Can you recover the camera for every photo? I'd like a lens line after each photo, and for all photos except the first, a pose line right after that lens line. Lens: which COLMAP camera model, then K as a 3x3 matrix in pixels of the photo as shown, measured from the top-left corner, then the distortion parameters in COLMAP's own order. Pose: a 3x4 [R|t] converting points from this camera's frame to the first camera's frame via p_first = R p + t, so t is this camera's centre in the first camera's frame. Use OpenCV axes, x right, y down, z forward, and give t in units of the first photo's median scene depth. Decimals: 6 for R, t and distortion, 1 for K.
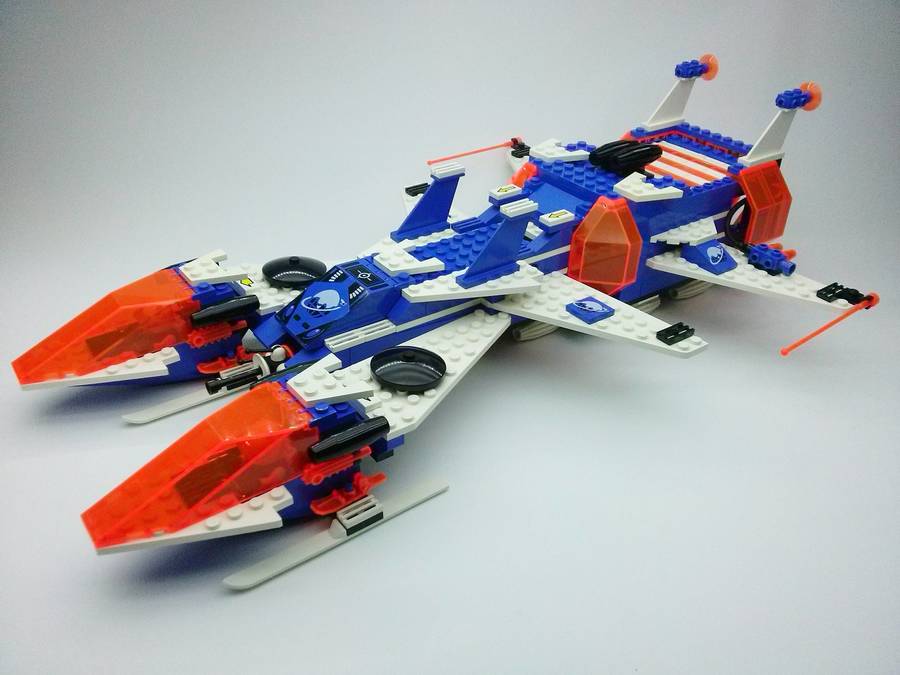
lens RADIAL K [[798.0, 0, 444.9], [0, 798.0, 345.3], [0, 0, 1]] dist [0.117258, -0.386520]
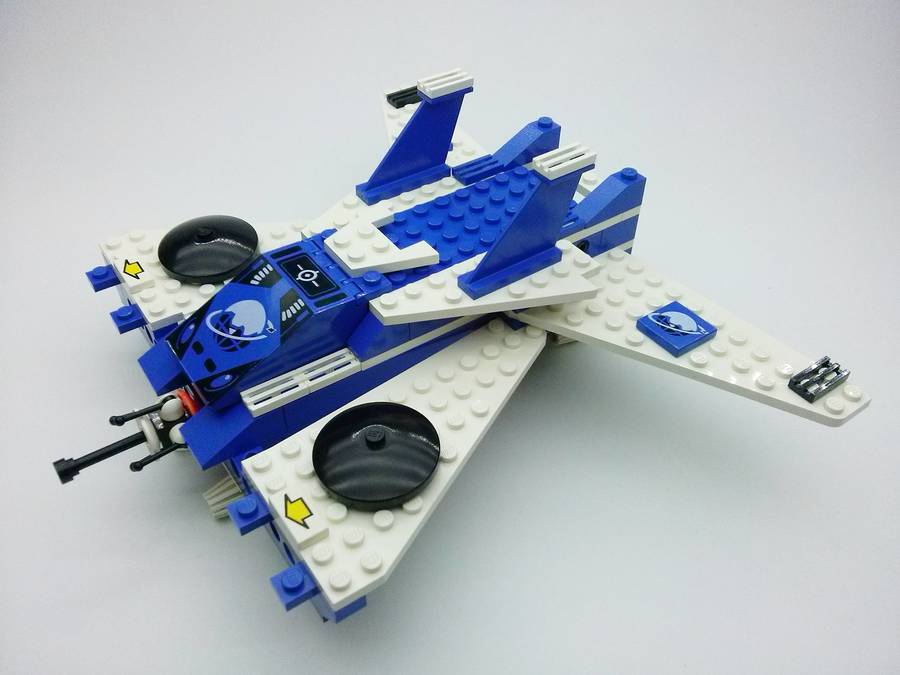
lens RADIAL K [[798.0, 0, 444.9], [0, 798.0, 345.3], [0, 0, 1]] dist [0.117258, -0.386520]
pose [[0.999870, -0.001276, -0.016042, 0.013425], [0.004115, 0.983982, 0.178222, -0.141699], [0.015558, -0.178265, 0.983860, 0.385213]]
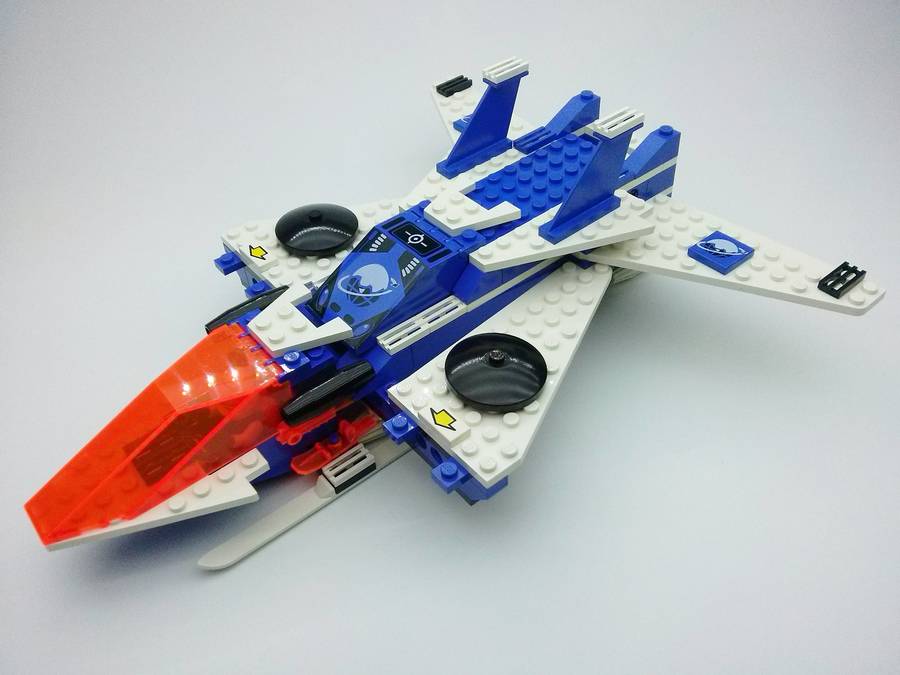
lens RADIAL K [[798.0, 0, 444.9], [0, 798.0, 345.3], [0, 0, 1]] dist [0.117258, -0.386520]
pose [[0.994762, -0.100879, -0.016490, -0.070622], [0.102174, 0.976588, 0.189306, -0.127254], [-0.002993, -0.189999, 0.981780, 0.246537]]
